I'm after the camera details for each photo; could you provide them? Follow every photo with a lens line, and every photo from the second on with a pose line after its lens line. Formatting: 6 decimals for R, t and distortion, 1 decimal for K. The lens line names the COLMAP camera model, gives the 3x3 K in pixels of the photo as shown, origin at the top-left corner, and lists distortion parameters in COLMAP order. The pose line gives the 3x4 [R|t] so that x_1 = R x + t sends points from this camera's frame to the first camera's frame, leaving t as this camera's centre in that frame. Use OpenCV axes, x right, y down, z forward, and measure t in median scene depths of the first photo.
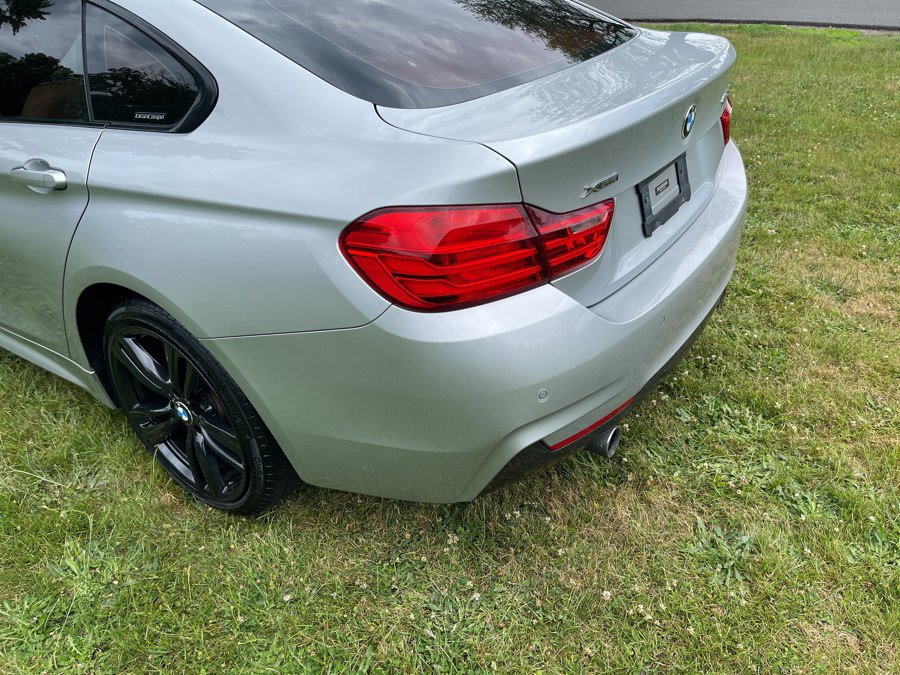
lens RADIAL K [[673.6, 0, 452.0], [0, 673.6, 339.6], [0, 0, 1]] dist [0.068757, -0.097517]
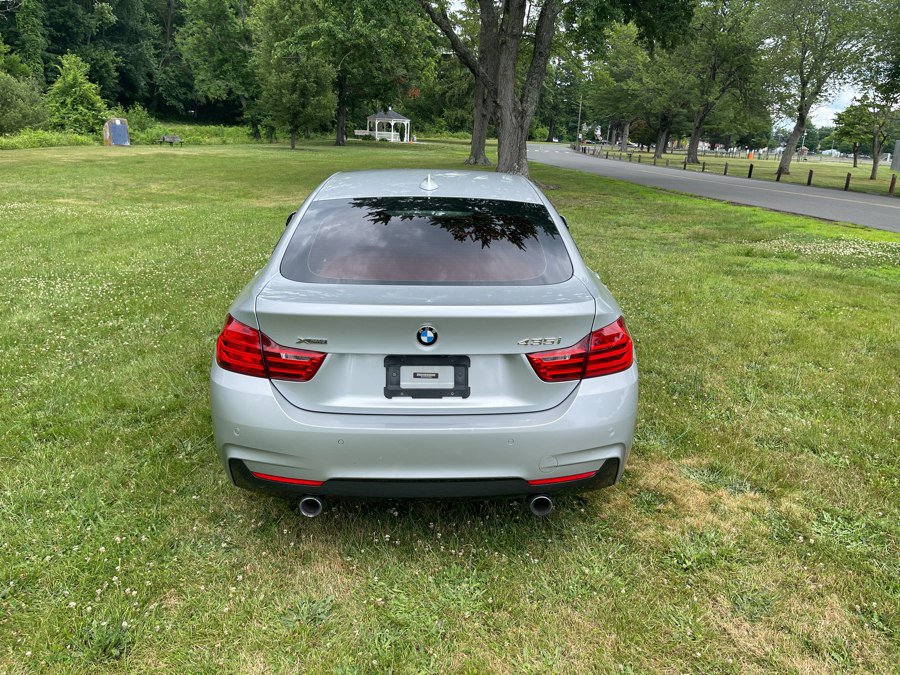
lens RADIAL K [[675.3, 0, 455.4], [0, 675.3, 341.2], [0, 0, 1]] dist [0.073095, -0.104995]
pose [[0.599172, 0.298084, -0.743061, 1.479541], [-0.461298, 0.887099, -0.016104, -0.312887], [0.654368, 0.352421, 0.669030, 0.049936]]
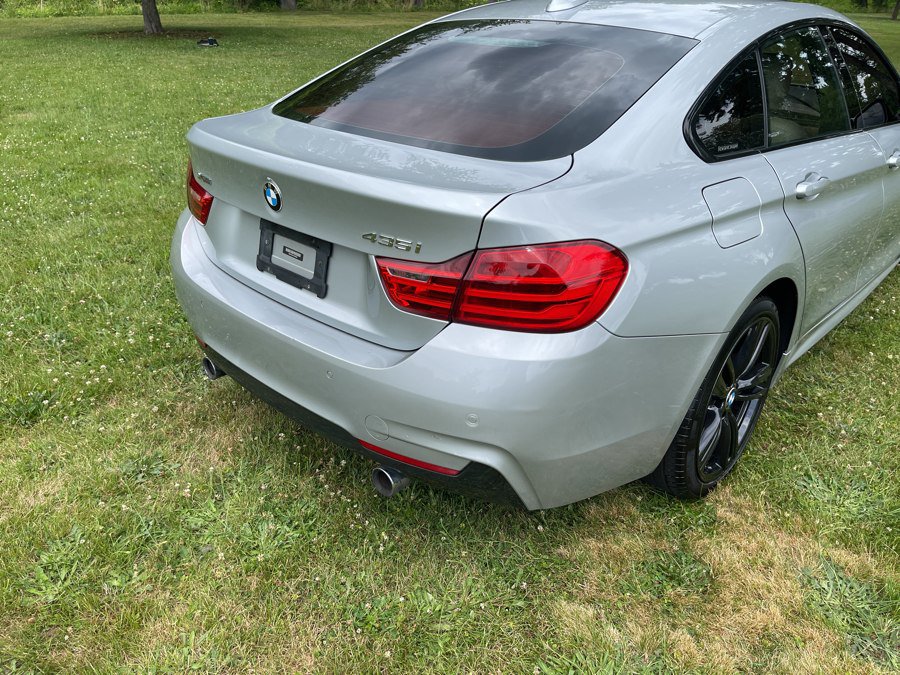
lens RADIAL K [[673.6, 0, 452.0], [0, 673.6, 339.6], [0, 0, 1]] dist [0.068757, -0.097517]
pose [[-0.139252, 0.502339, -0.853384, 1.326329], [-0.521116, 0.695628, 0.494510, -0.835048], [0.842049, 0.513573, 0.164909, 1.167445]]
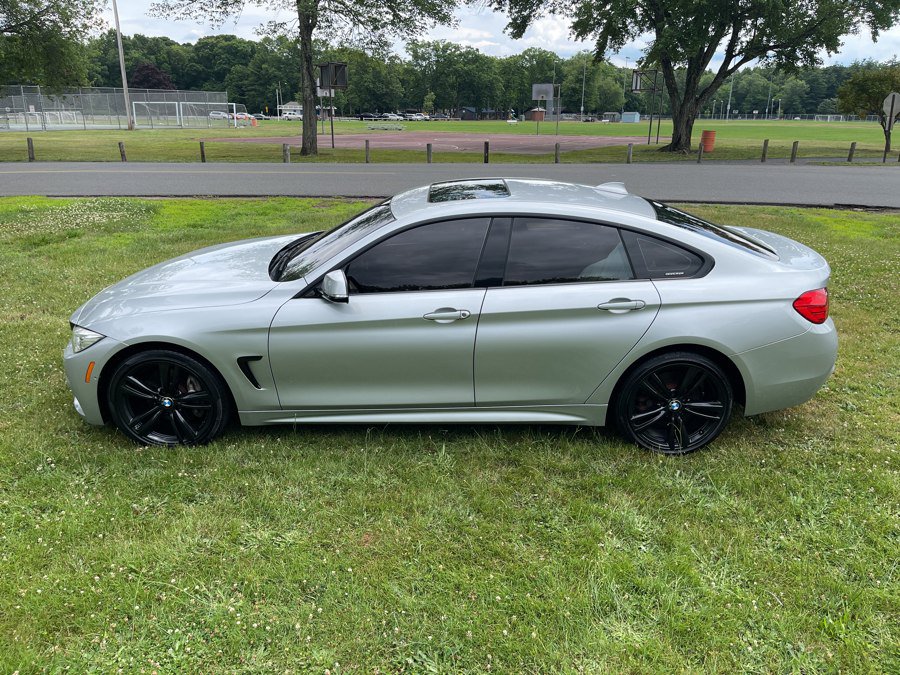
lens RADIAL K [[674.6, 0, 449.5], [0, 674.6, 338.6], [0, 0, 1]] dist [0.071444, -0.102531]
pose [[0.829442, -0.131347, 0.542931, -2.374600], [0.242157, 0.960431, -0.137596, 0.030445], [-0.503375, 0.245603, 0.828428, -0.517741]]
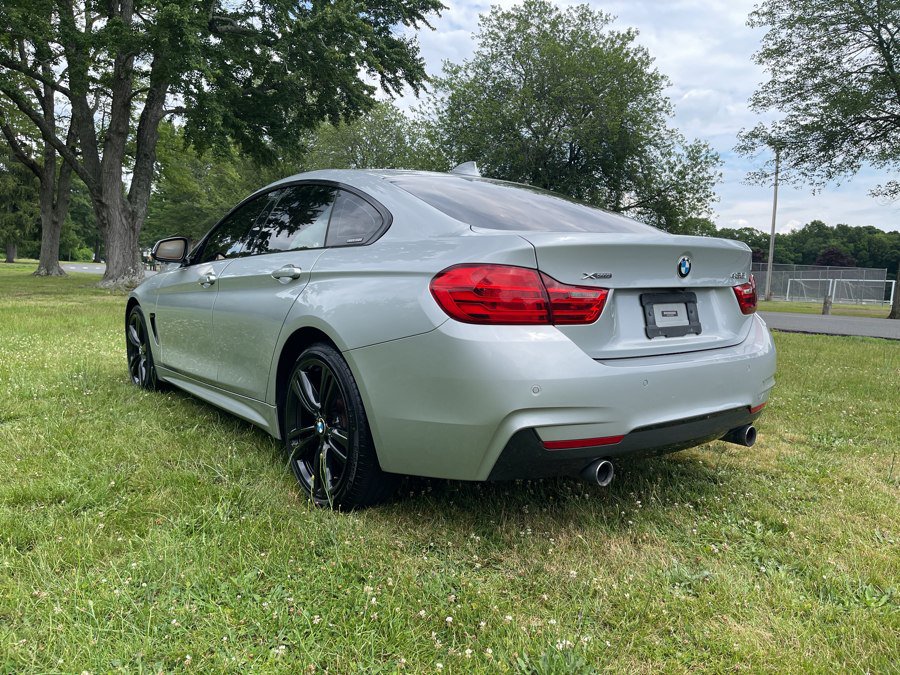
lens RADIAL K [[675.3, 0, 455.4], [0, 675.3, 341.2], [0, 0, 1]] dist [0.073095, -0.104995]
pose [[0.949288, 0.109067, -0.294883, 0.326457], [-0.221962, 0.896742, -0.382867, 0.492281], [0.222675, 0.428904, 0.875475, -0.329181]]
